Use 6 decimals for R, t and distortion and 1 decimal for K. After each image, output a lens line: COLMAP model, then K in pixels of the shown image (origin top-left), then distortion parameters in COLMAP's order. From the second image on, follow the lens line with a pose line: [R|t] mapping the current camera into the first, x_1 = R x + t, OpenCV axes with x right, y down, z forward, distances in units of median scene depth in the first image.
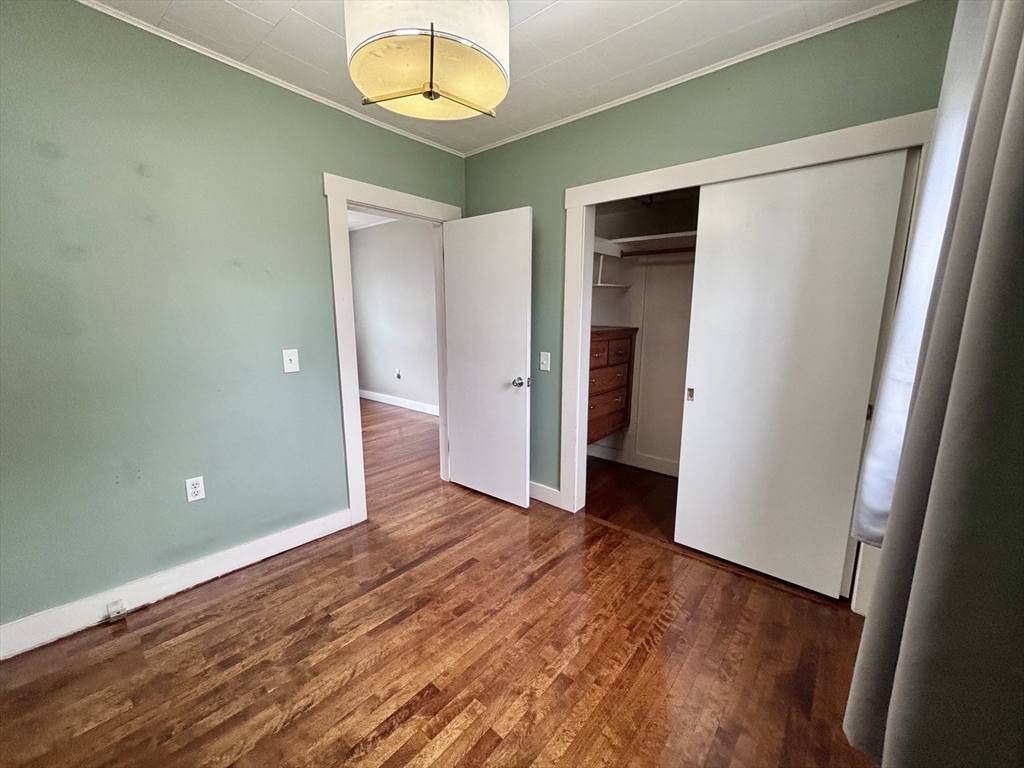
lens RADIAL K [[414.9, 0, 507.1], [0, 414.9, 385.5], [0, 0, 1]] dist [0.003084, -0.002991]
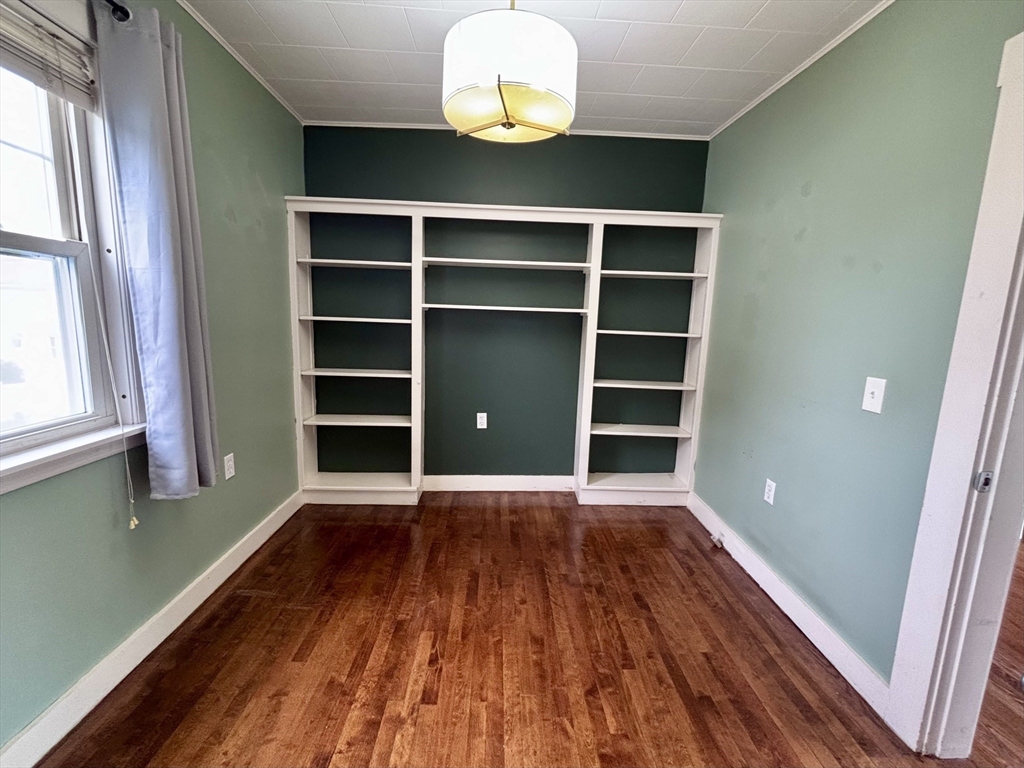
lens RADIAL K [[414.9, 0, 507.9], [0, 414.9, 381.1], [0, 0, 1]] dist [0.003084, -0.002991]
pose [[-0.727029, 0.080932, -0.681820, 0.401026], [-0.152194, 0.949330, 0.274971, -0.196076], [0.669526, 0.303681, -0.677874, 1.183062]]
